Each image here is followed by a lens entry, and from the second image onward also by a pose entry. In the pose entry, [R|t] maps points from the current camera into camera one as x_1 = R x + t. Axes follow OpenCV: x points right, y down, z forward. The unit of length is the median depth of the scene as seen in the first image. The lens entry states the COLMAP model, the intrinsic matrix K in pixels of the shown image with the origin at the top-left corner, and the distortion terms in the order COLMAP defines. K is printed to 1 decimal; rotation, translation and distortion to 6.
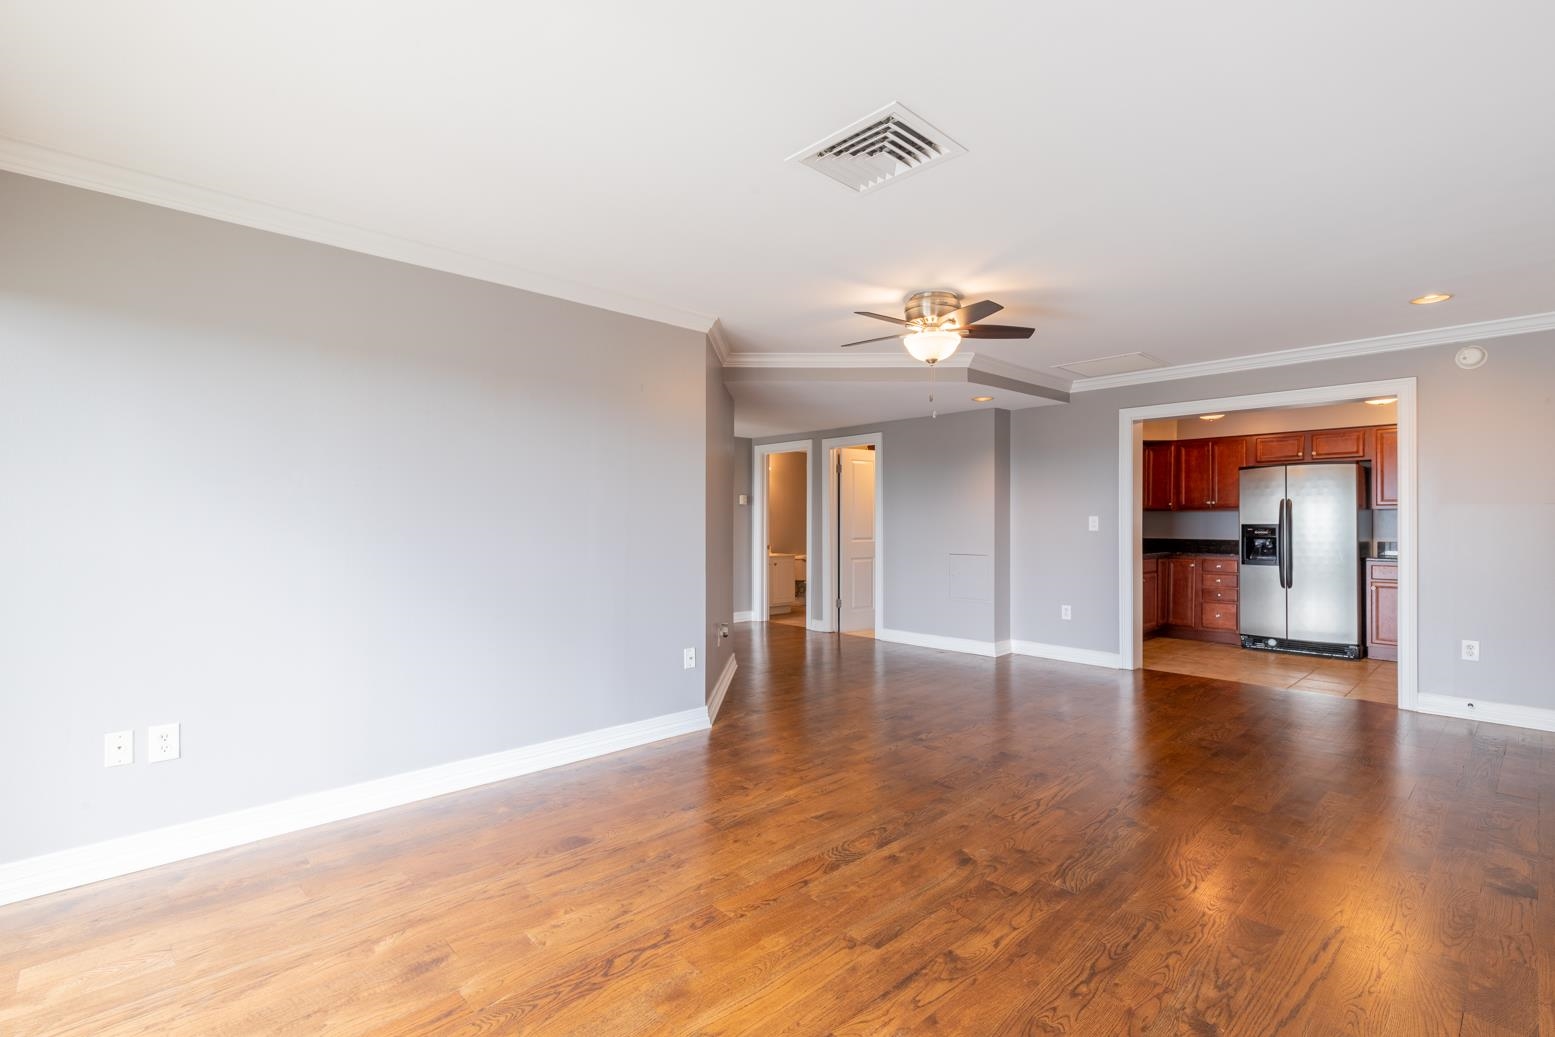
lens RADIAL K [[709.7, 0, 777.5], [0, 709.7, 518.5], [0, 0, 1]] dist [0.009023, -0.000653]
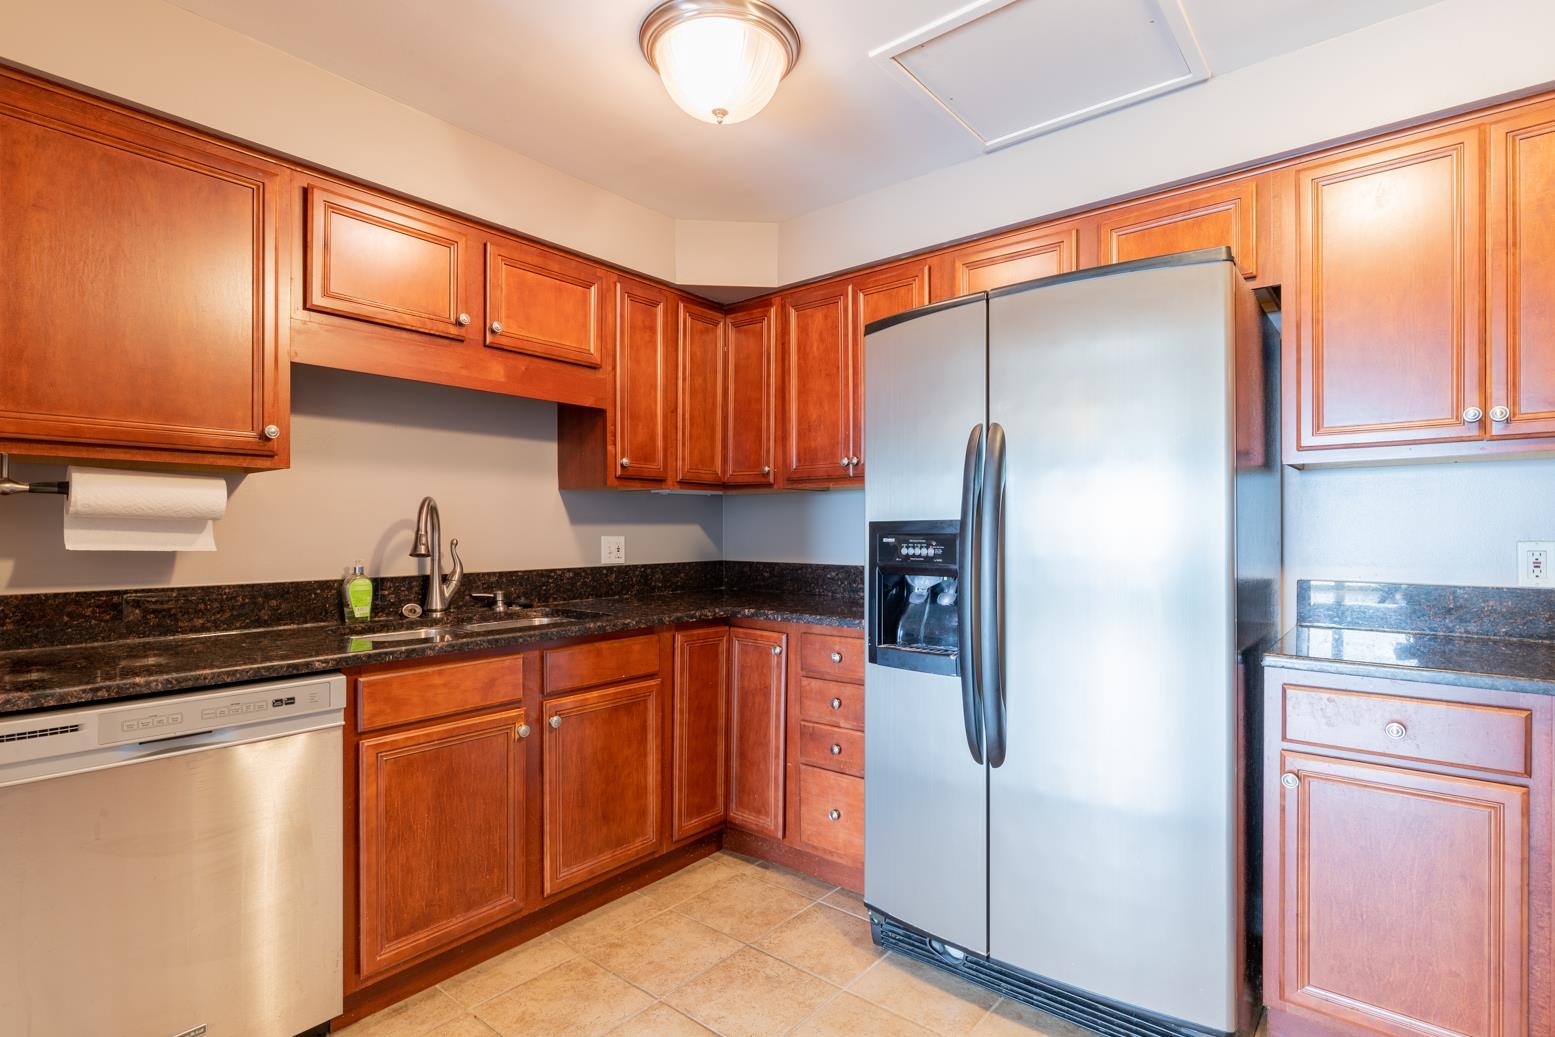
lens RADIAL K [[758.3, 0, 782.0], [0, 758.3, 535.7], [0, 0, 1]] dist [0.001008, -0.000230]
pose [[0.991406, -0.003650, 0.130767, 0.579228], [0.001946, 0.999912, 0.013155, 0.009492], [-0.130804, -0.012788, 0.991326, 0.705087]]
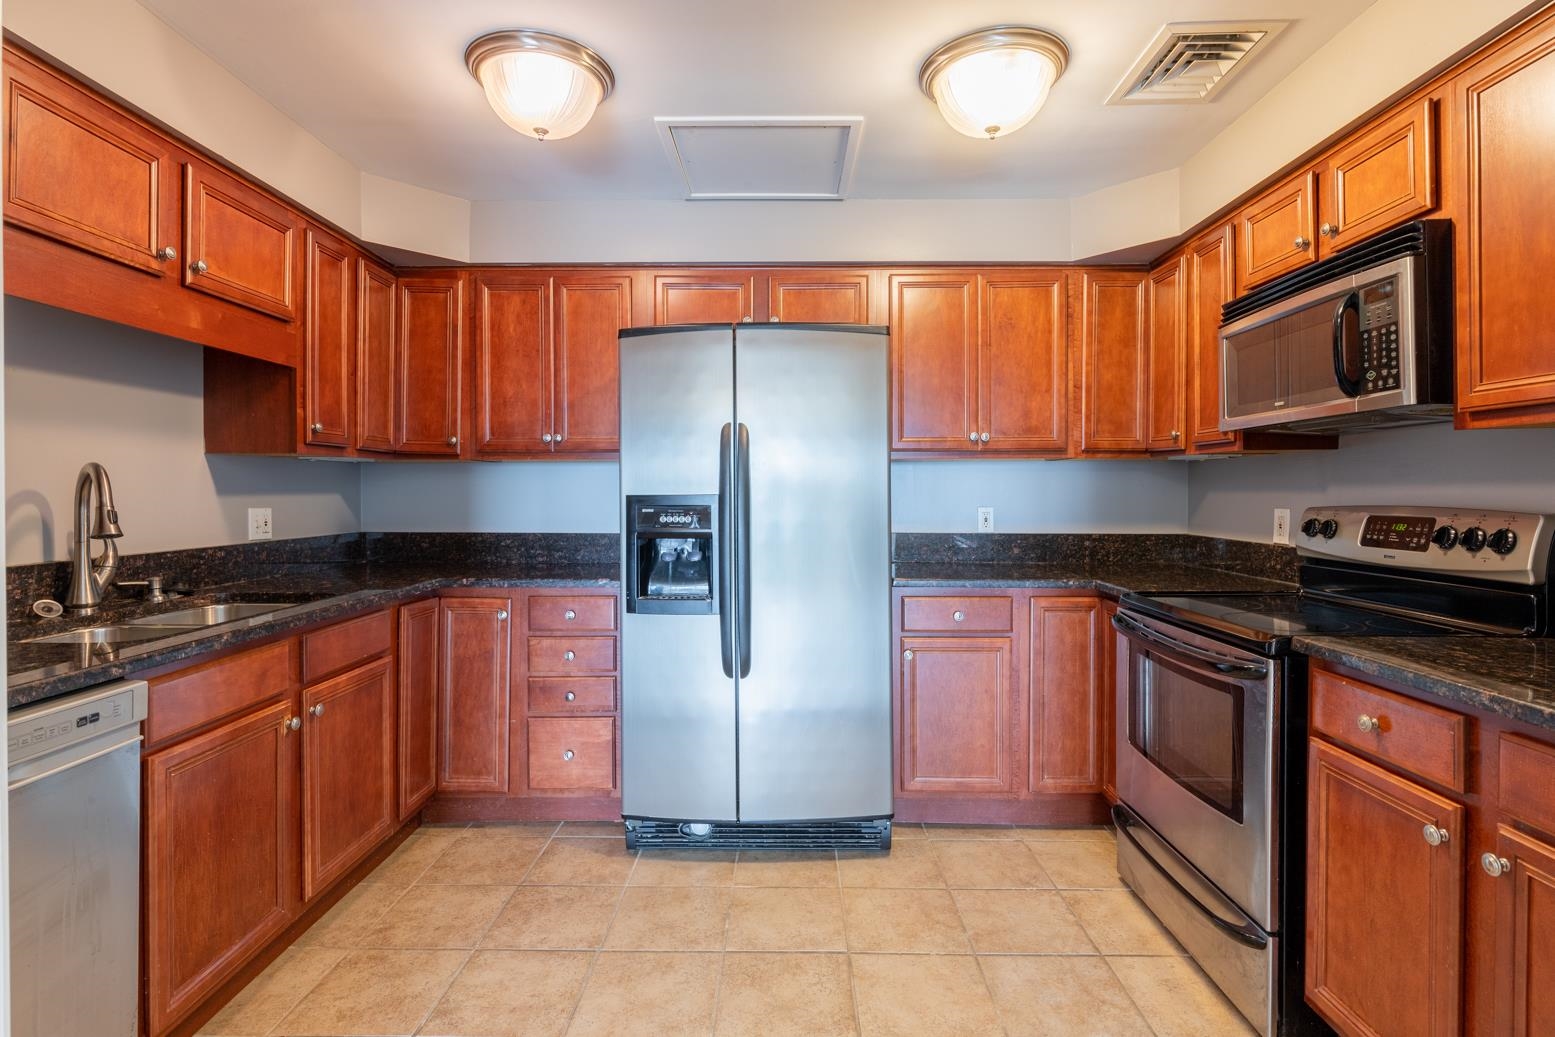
lens RADIAL K [[756.9, 0, 775.5], [0, 756.9, 499.4], [0, 0, 1]] dist [-0.000749, 0.000481]
pose [[0.693254, -0.007504, 0.720654, 0.440914], [-0.003205, 0.999904, 0.013495, 0.004850], [-0.720686, -0.011665, 0.693164, 0.699762]]
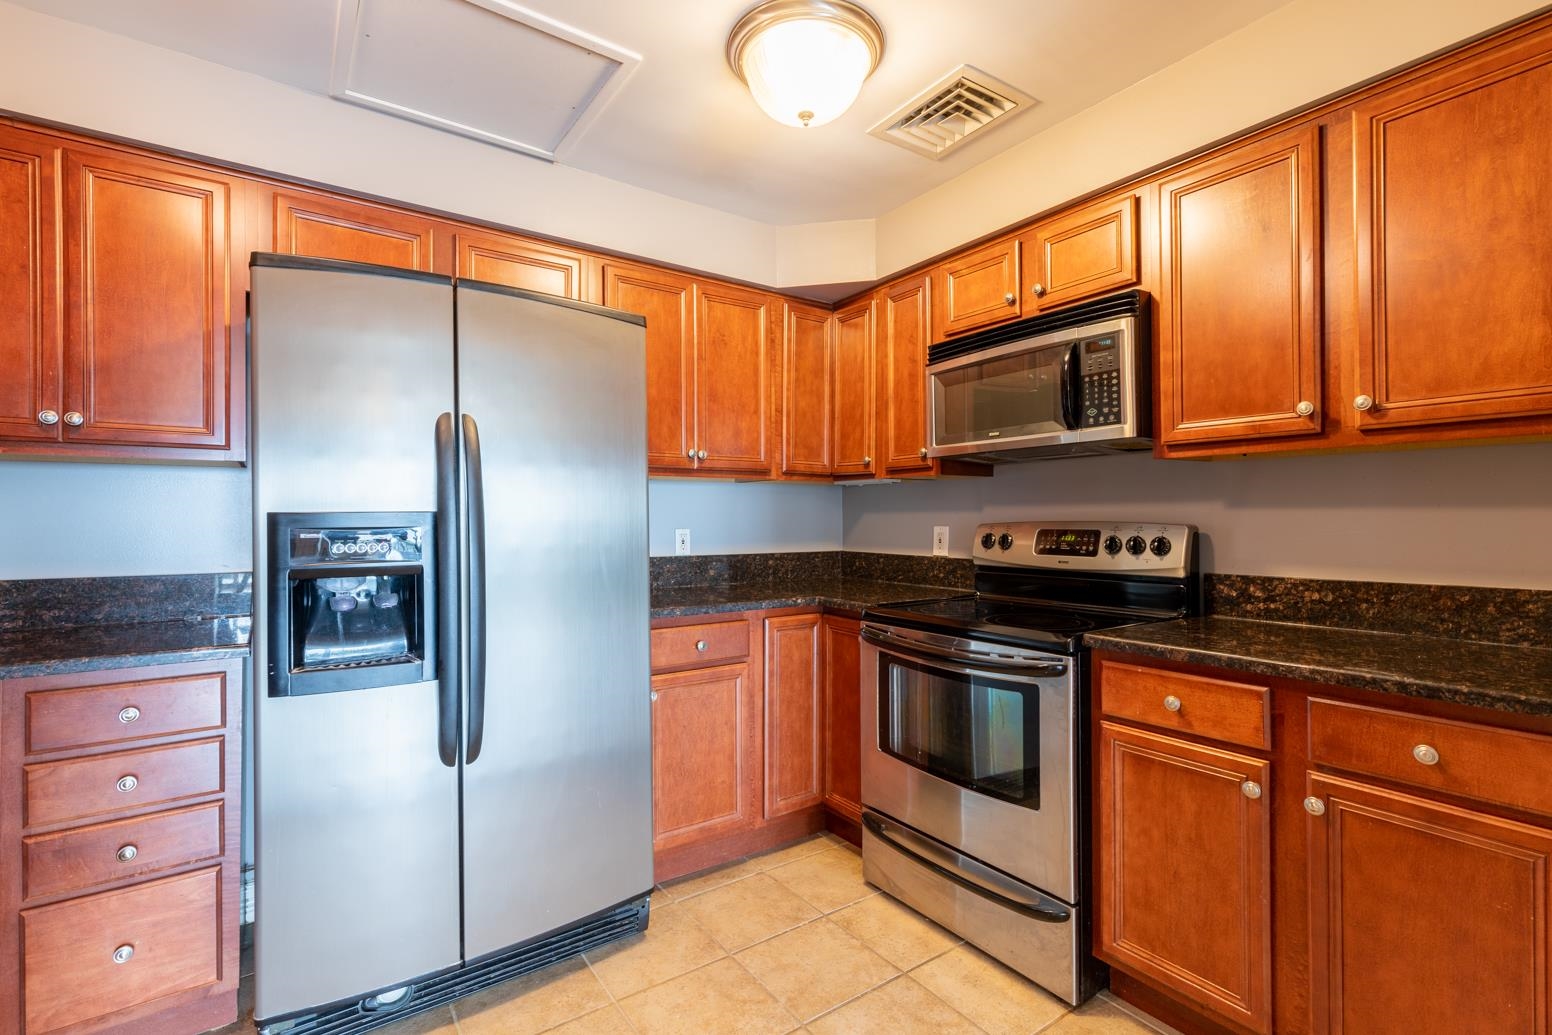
lens RADIAL K [[708.3, 0, 776.0], [0, 708.3, 517.5], [0, 0, 1]] dist [0.009023, -0.000653]
pose [[0.139569, 0.002155, 0.990210, 0.458848], [-0.001505, 0.999997, -0.001964, 0.009638], [-0.990211, -0.001217, 0.139572, 0.819079]]
